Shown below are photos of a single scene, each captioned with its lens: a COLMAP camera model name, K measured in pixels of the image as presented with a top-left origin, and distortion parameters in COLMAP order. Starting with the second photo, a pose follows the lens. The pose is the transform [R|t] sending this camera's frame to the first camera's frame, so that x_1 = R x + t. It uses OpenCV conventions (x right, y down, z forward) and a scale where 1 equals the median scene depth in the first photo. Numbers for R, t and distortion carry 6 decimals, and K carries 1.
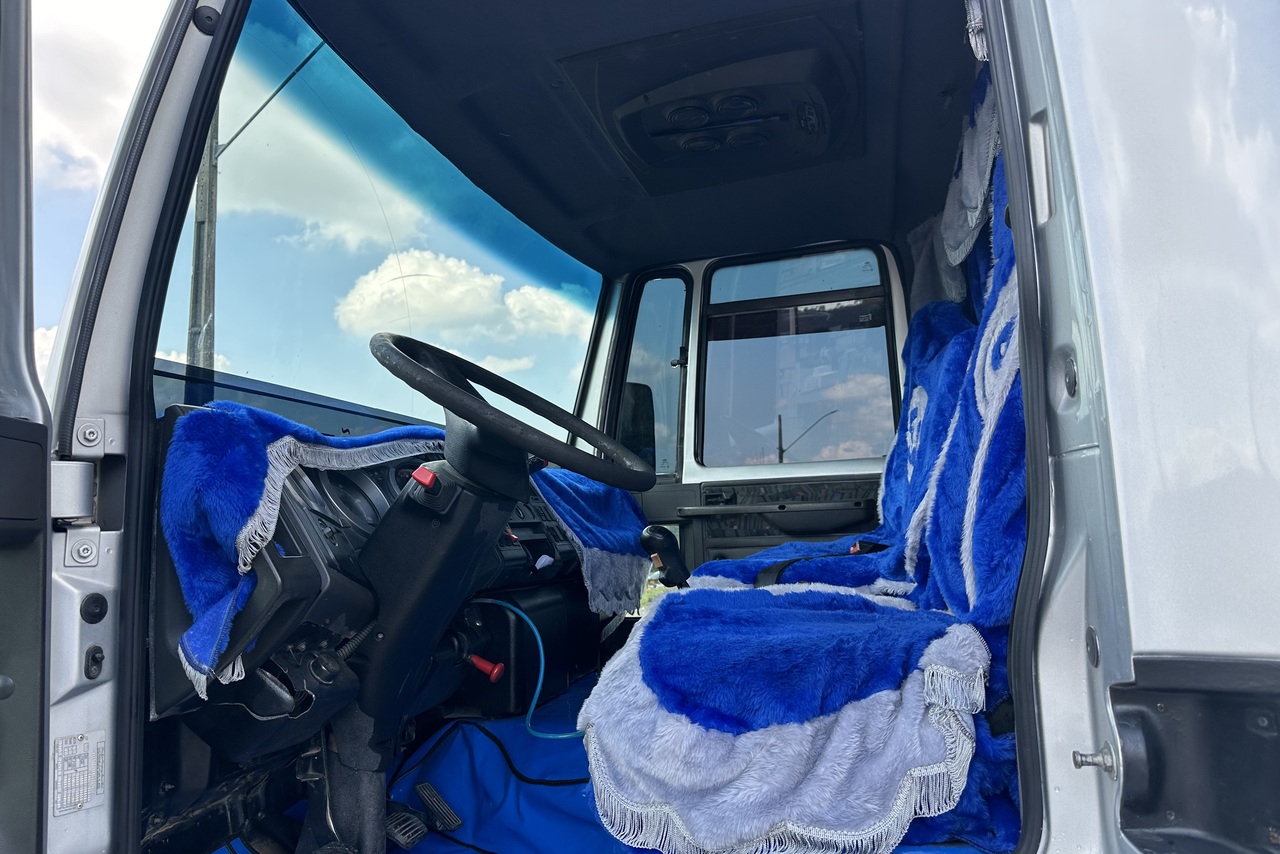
lens RADIAL K [[876.1, 0, 640.0], [0, 876.1, 427.0], [0, 0, 1]] dist [0.090295, -0.074192]
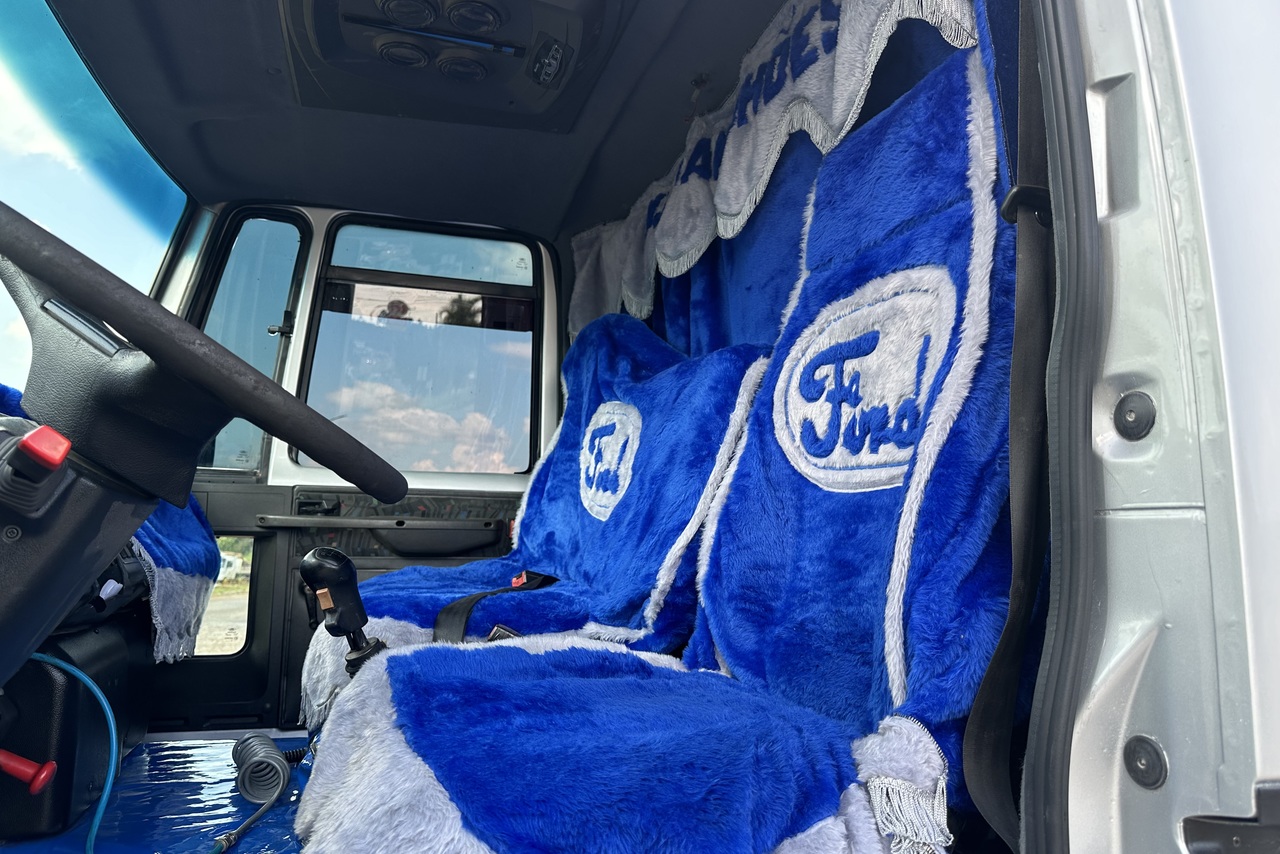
lens RADIAL K [[933.9, 0, 704.3], [0, 933.9, 430.9], [0, 0, 1]] dist [0.169331, -0.261970]
pose [[0.863020, 0.118776, 0.491008, -0.062357], [-0.114848, 0.992646, -0.038261, 0.008149], [-0.491941, -0.023372, 0.870315, 0.110145]]
